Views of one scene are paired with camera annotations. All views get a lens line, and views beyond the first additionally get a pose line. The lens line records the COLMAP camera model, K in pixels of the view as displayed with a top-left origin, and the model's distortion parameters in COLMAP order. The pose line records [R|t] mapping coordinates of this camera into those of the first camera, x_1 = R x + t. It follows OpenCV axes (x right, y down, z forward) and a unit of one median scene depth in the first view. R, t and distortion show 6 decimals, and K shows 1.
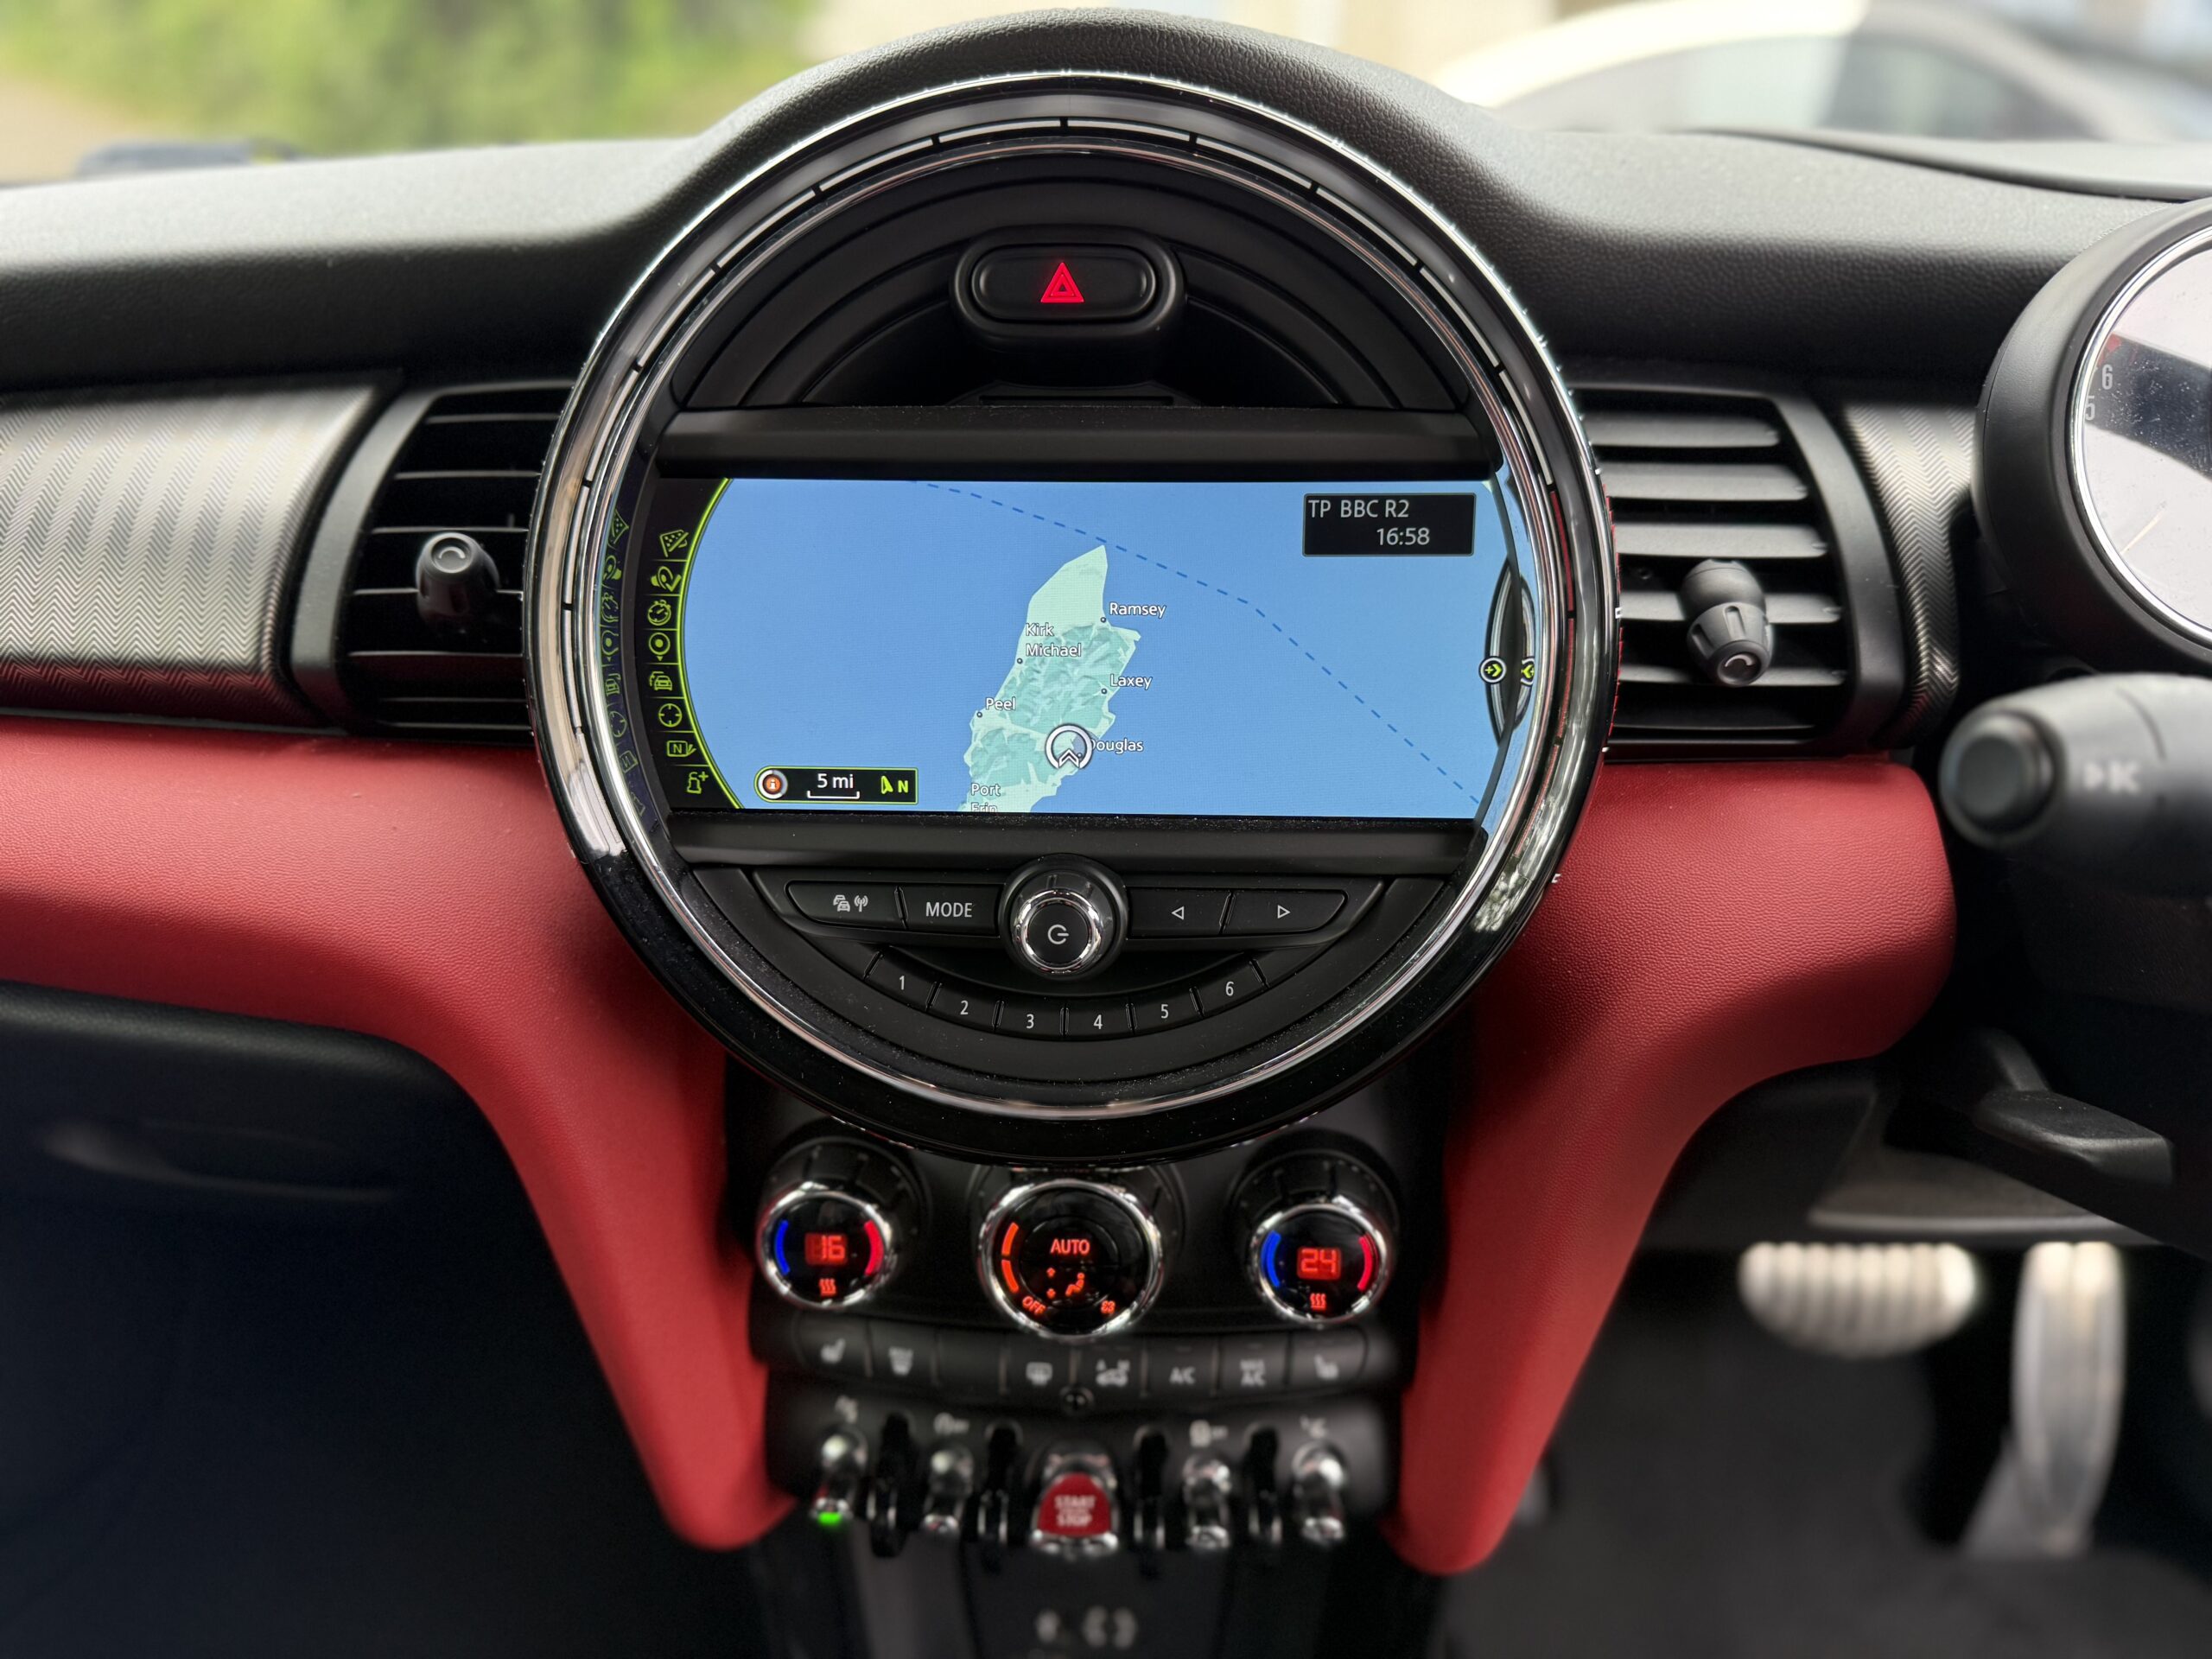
lens RADIAL K [[1552.1, 0, 1117.1], [0, 1552.1, 829.5], [0, 0, 1]] dist [0.025782, -0.035051]
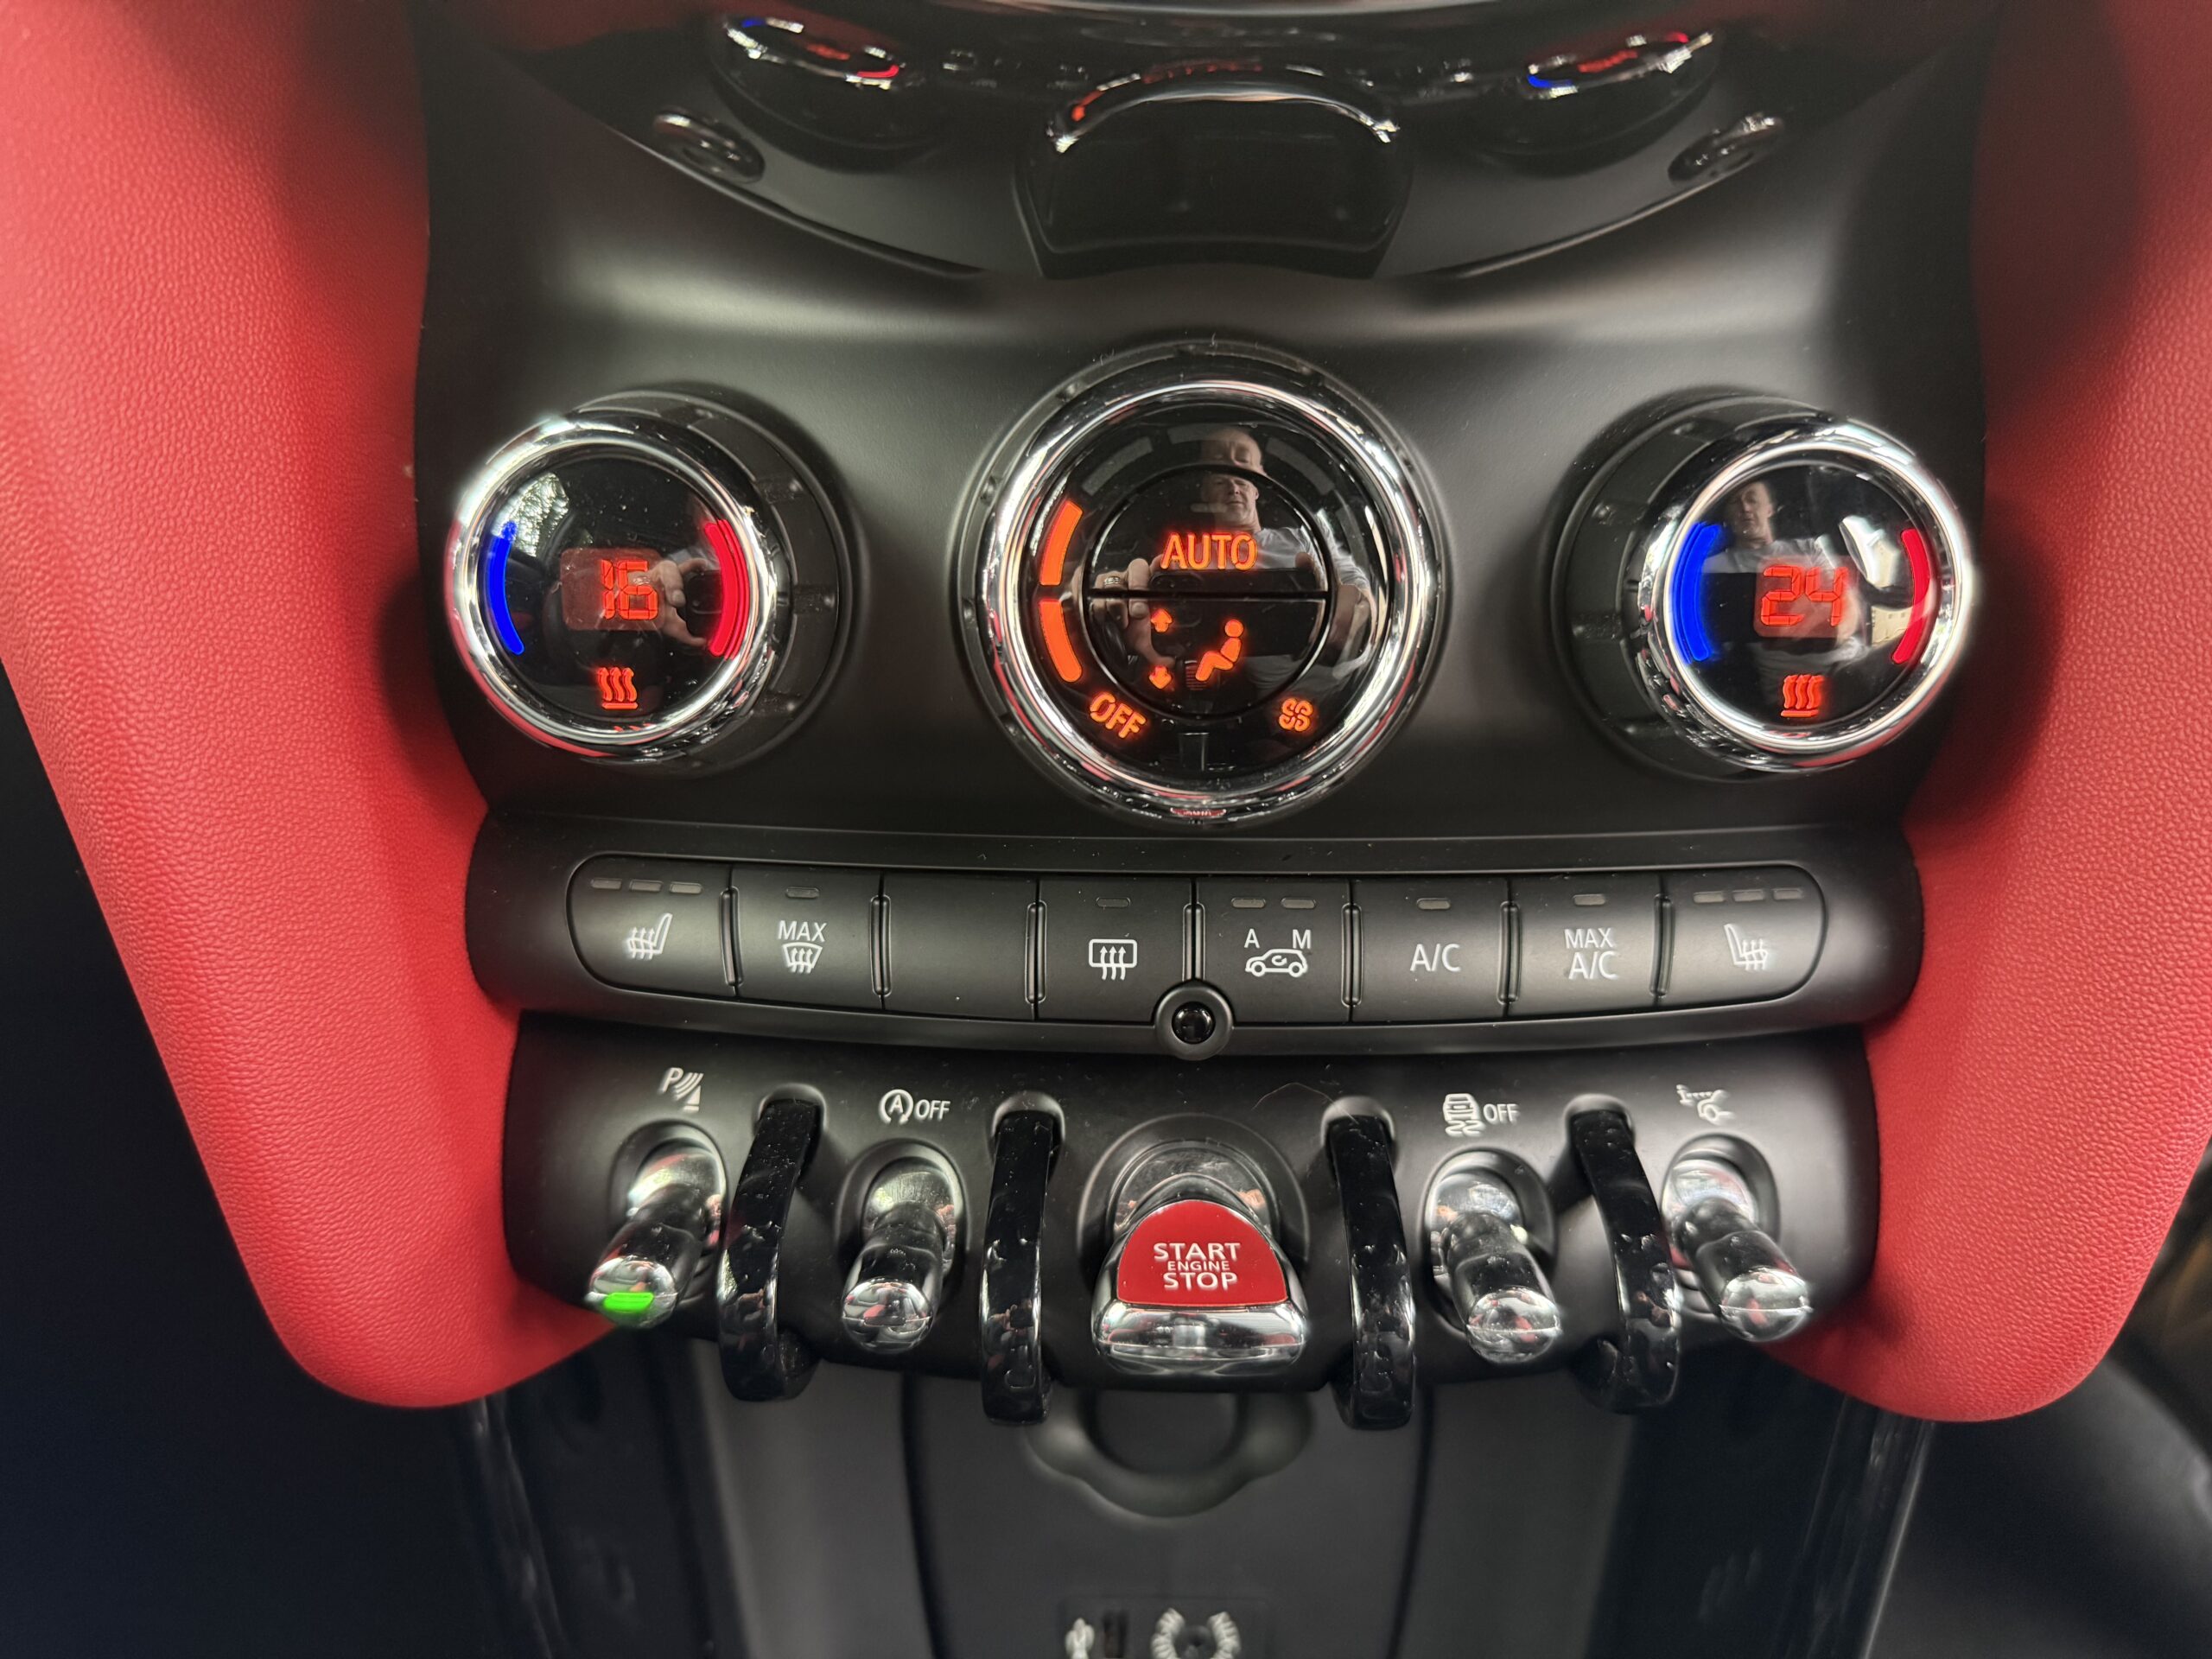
lens RADIAL K [[1552.1, 0, 1098.5], [0, 1552.1, 829.7], [0, 0, 1]] dist [0.025782, -0.035051]
pose [[0.999523, -0.007444, 0.029983, -0.066792], [0.009604, 0.997318, -0.072555, 0.344210], [-0.029363, 0.072809, 0.996914, 0.556954]]
